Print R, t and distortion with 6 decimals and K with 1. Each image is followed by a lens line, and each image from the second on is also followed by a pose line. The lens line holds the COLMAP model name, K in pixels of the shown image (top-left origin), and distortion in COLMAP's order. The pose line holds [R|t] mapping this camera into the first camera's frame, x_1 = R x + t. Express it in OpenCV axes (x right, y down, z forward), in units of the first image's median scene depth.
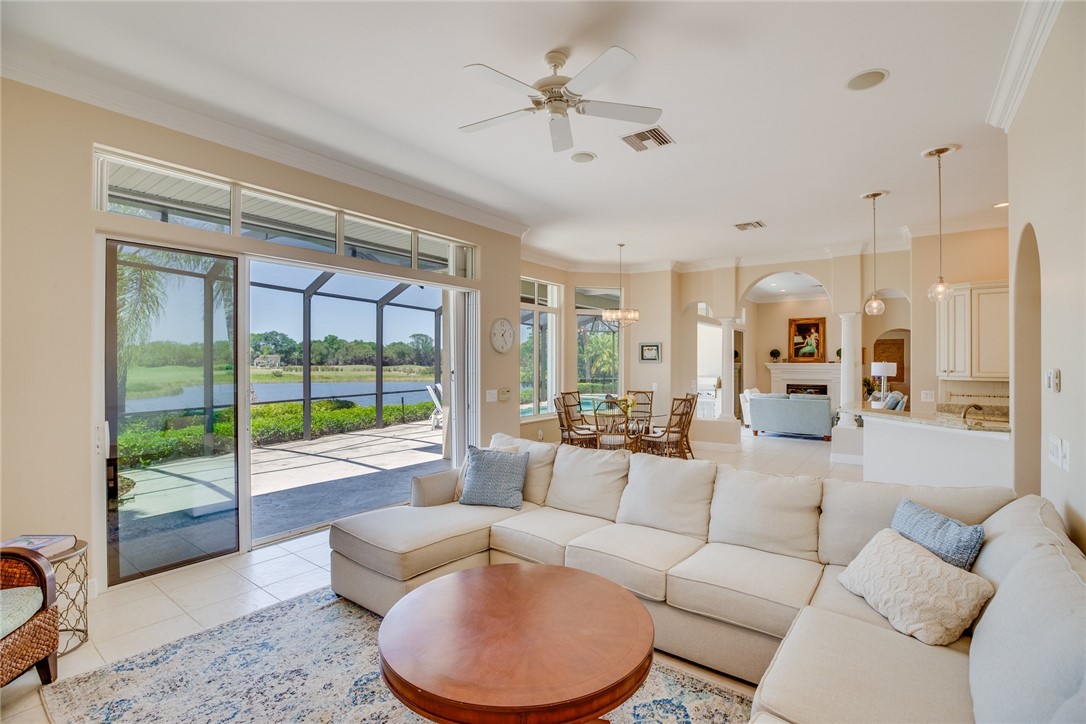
lens RADIAL K [[535.7, 0, 564.5], [0, 535.7, 359.6], [0, 0, 1]] dist [0.001944, -0.002215]
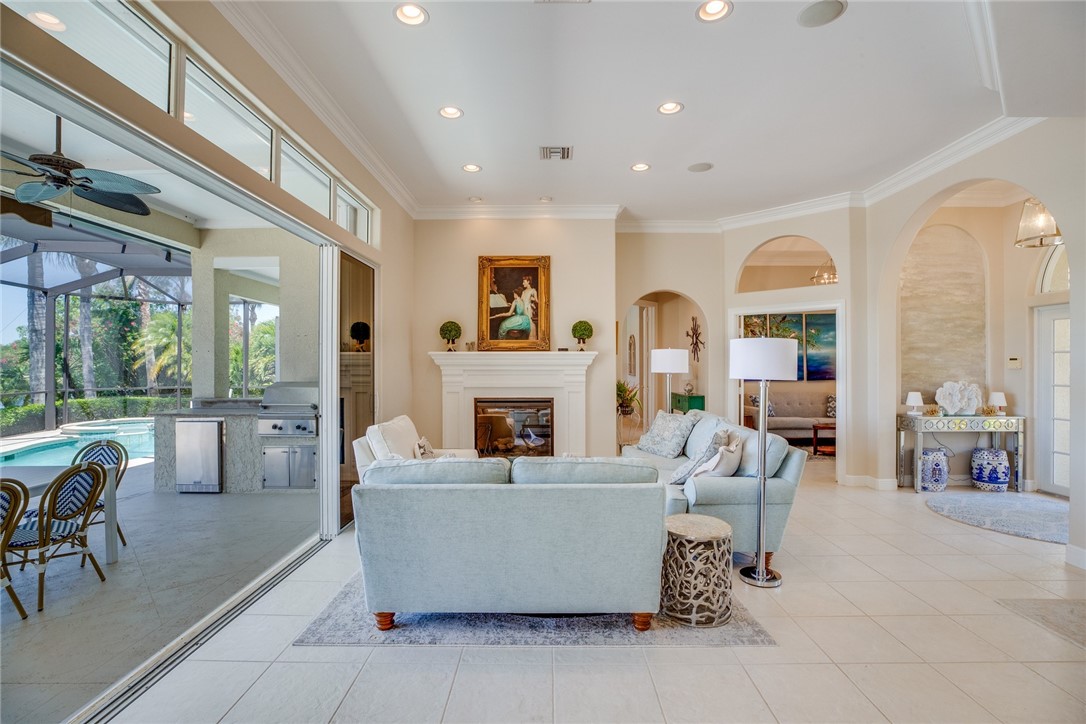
lens RADIAL K [[495.1, 0, 543.2], [0, 495.1, 362.7], [0, 0, 1]] dist [-0.042298, 0.008162]
pose [[0.820957, -0.004669, 0.570971, 0.226882], [0.001553, 0.999981, 0.005945, 0.013120], [-0.570988, -0.003994, 0.820949, 0.633369]]
